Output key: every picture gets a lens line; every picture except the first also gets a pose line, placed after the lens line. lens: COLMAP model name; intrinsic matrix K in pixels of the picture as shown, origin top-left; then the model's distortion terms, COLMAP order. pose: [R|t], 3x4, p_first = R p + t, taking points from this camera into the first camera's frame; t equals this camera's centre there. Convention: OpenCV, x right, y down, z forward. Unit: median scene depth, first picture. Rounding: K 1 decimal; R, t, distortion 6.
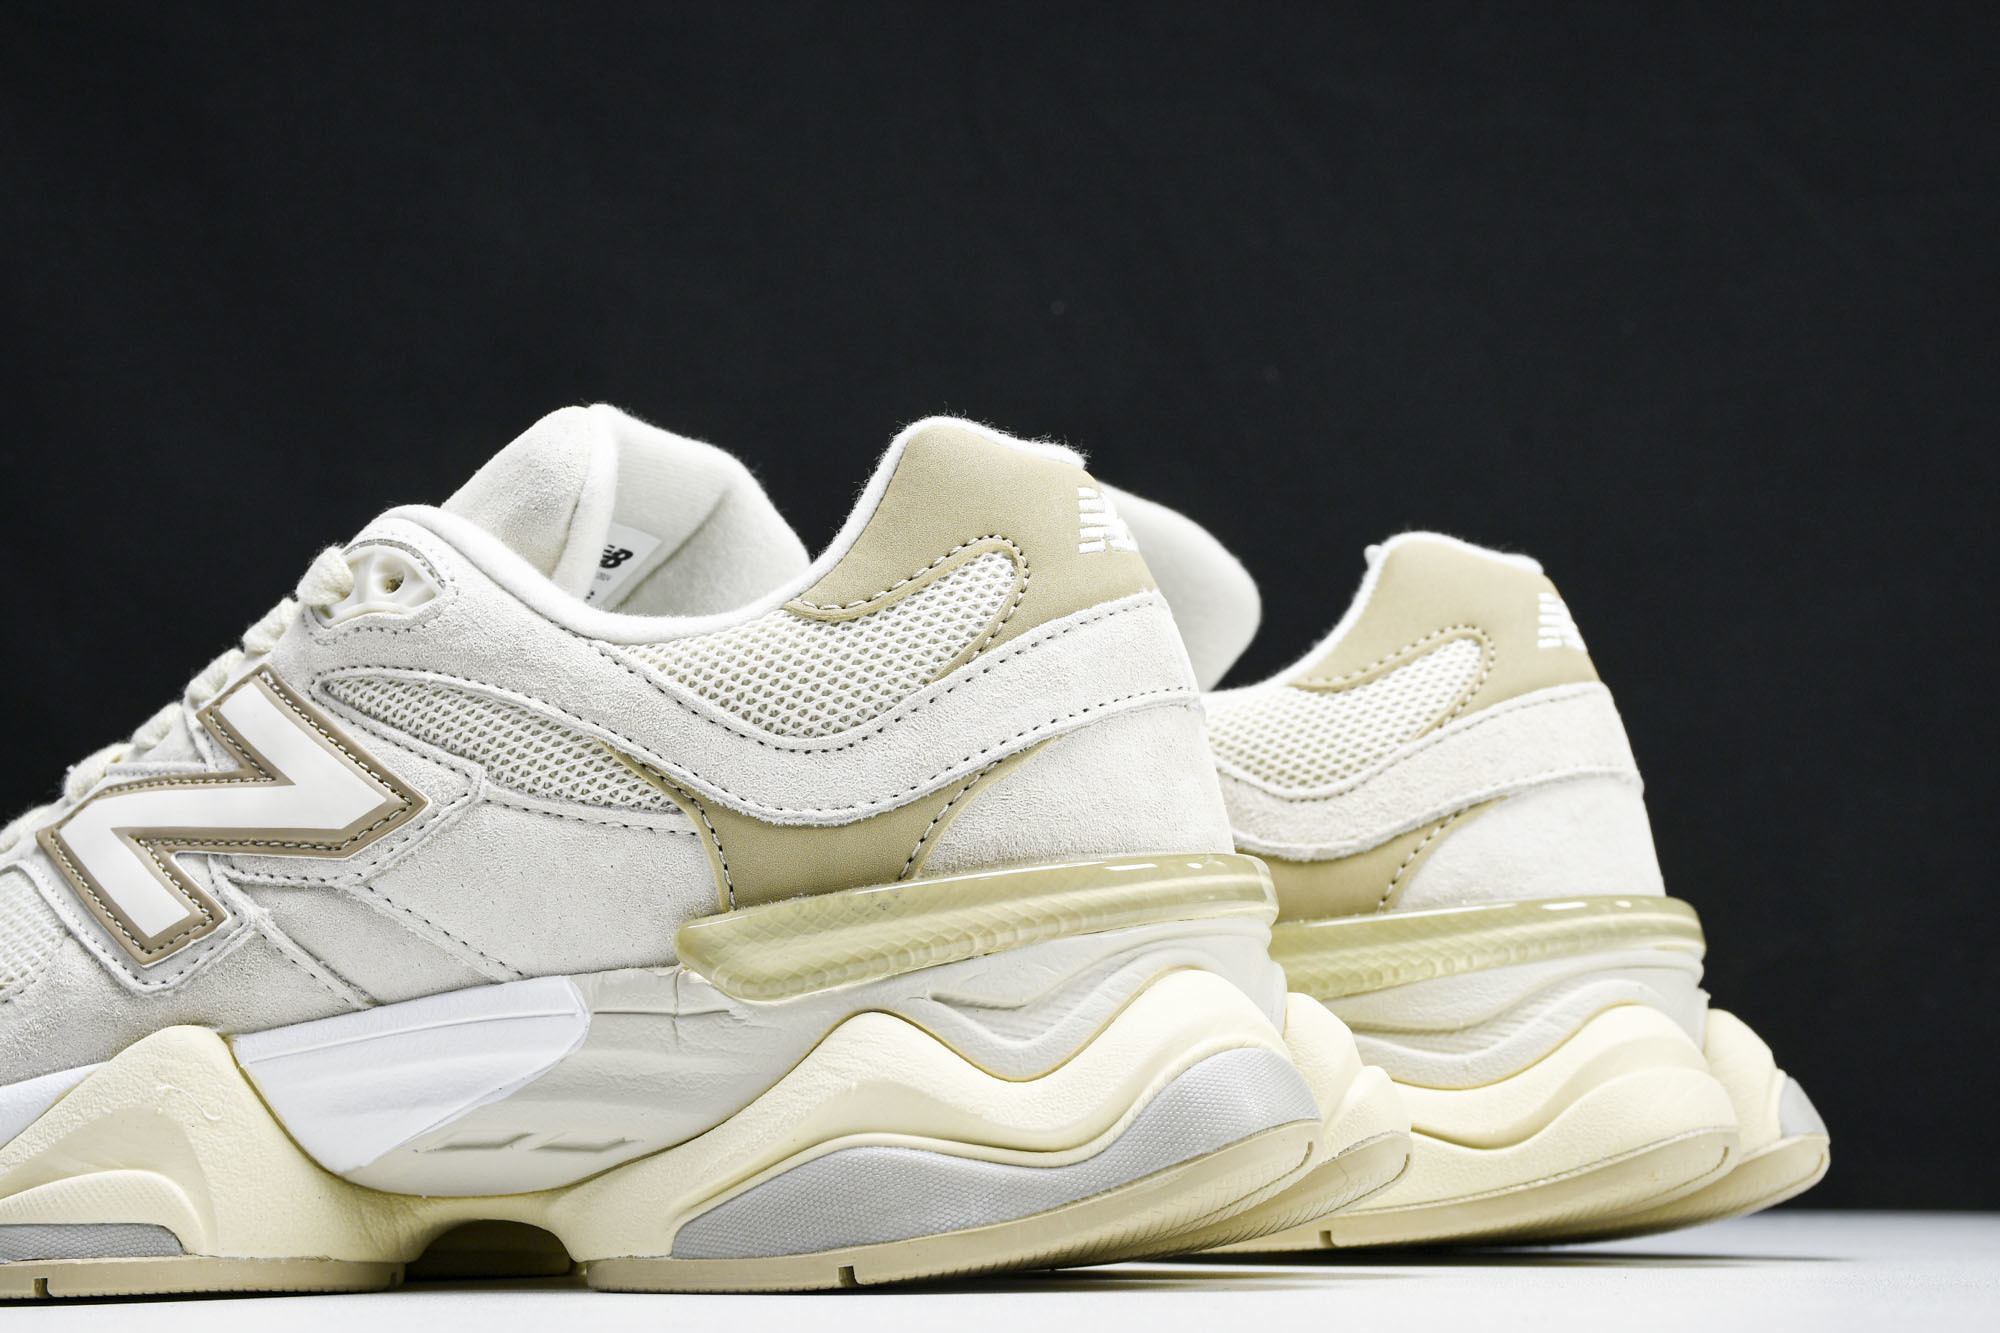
lens RADIAL K [[3680.7, 0, 1000.0], [0, 3680.7, 666.5], [0, 0, 1]] dist [0.216009, 0.016299]
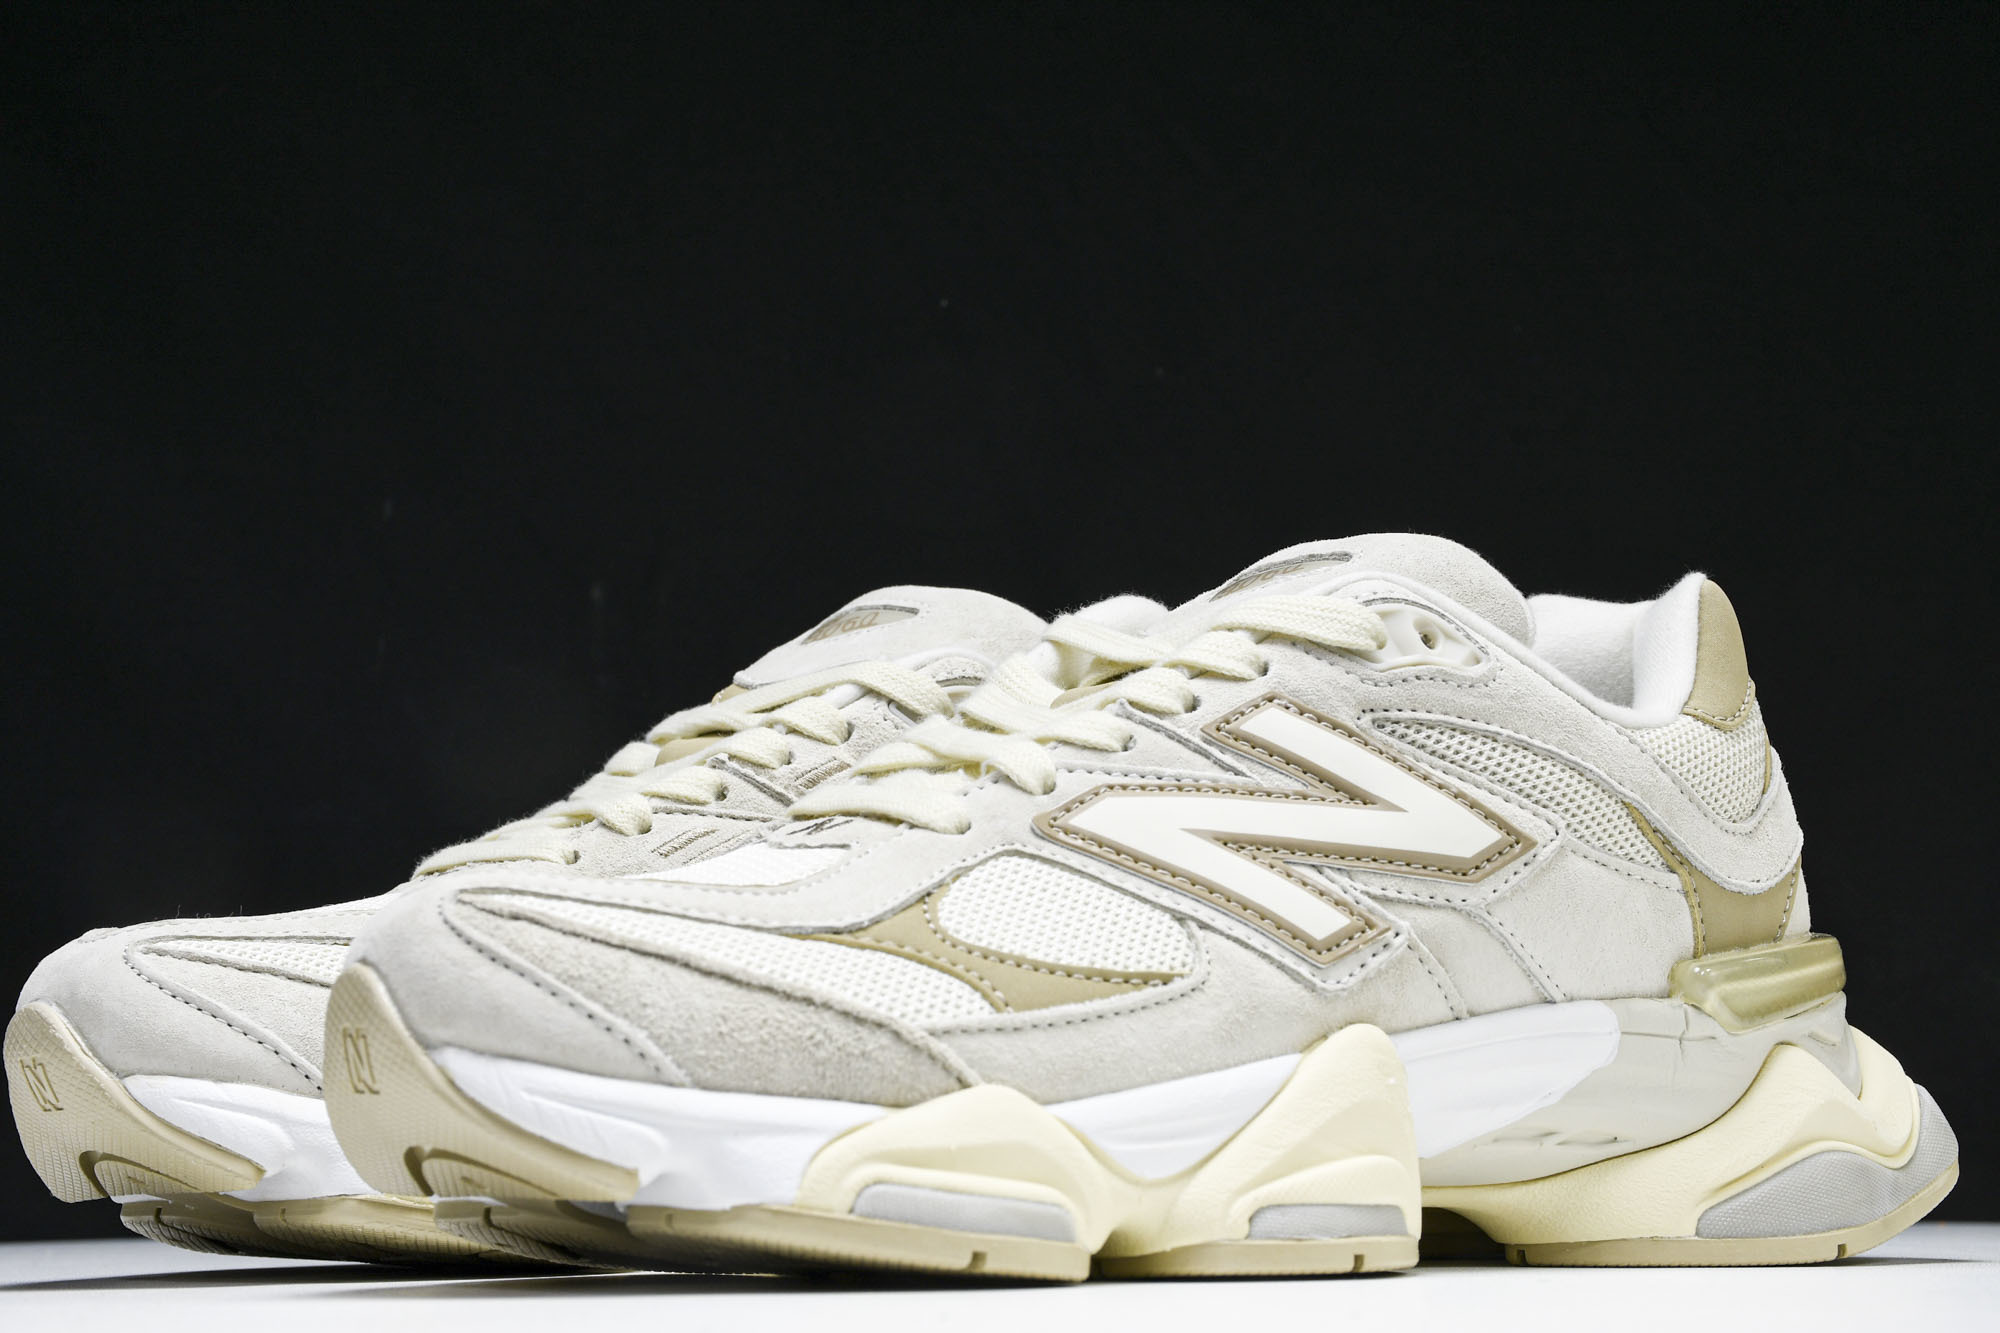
lens RADIAL K [[3680.7, 0, 1000.0], [0, 3680.7, 666.5], [0, 0, 1]] dist [0.216009, 0.016299]
pose [[0.507469, 0.123562, 0.852765, -1.236859], [-0.112542, 0.990692, -0.076574, 0.089984], [-0.854289, -0.057113, 0.516651, 0.554669]]
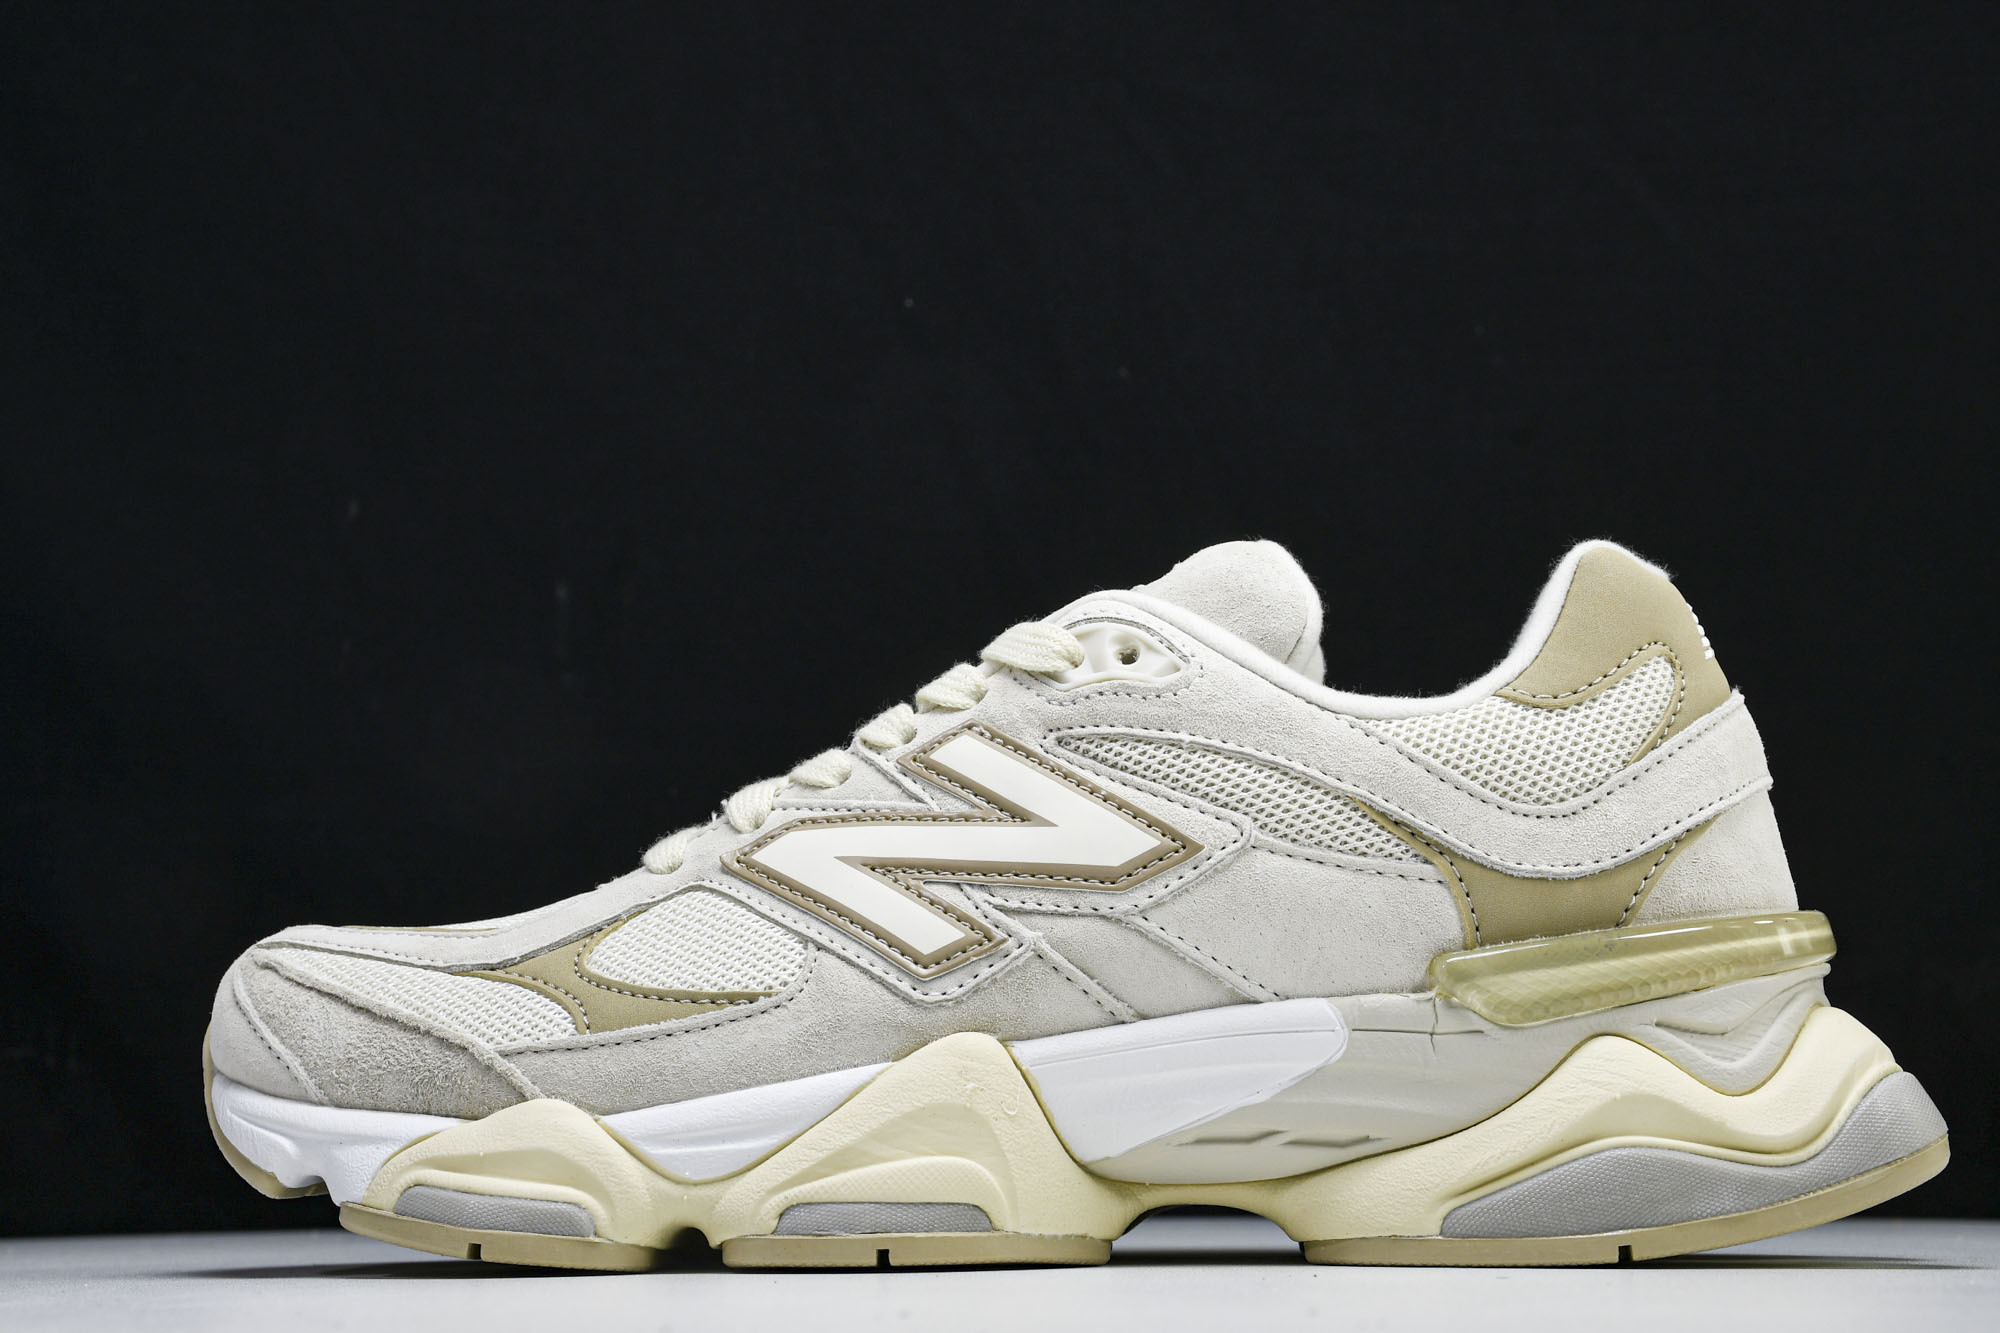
lens RADIAL K [[3680.7, 0, 1000.0], [0, 3680.7, 666.5], [0, 0, 1]] dist [0.216009, 0.016299]
pose [[0.947514, 0.047284, 0.316197, -0.591217], [-0.045903, 0.998876, -0.011817, -0.003388], [-0.316400, -0.003318, 0.948620, -0.085956]]
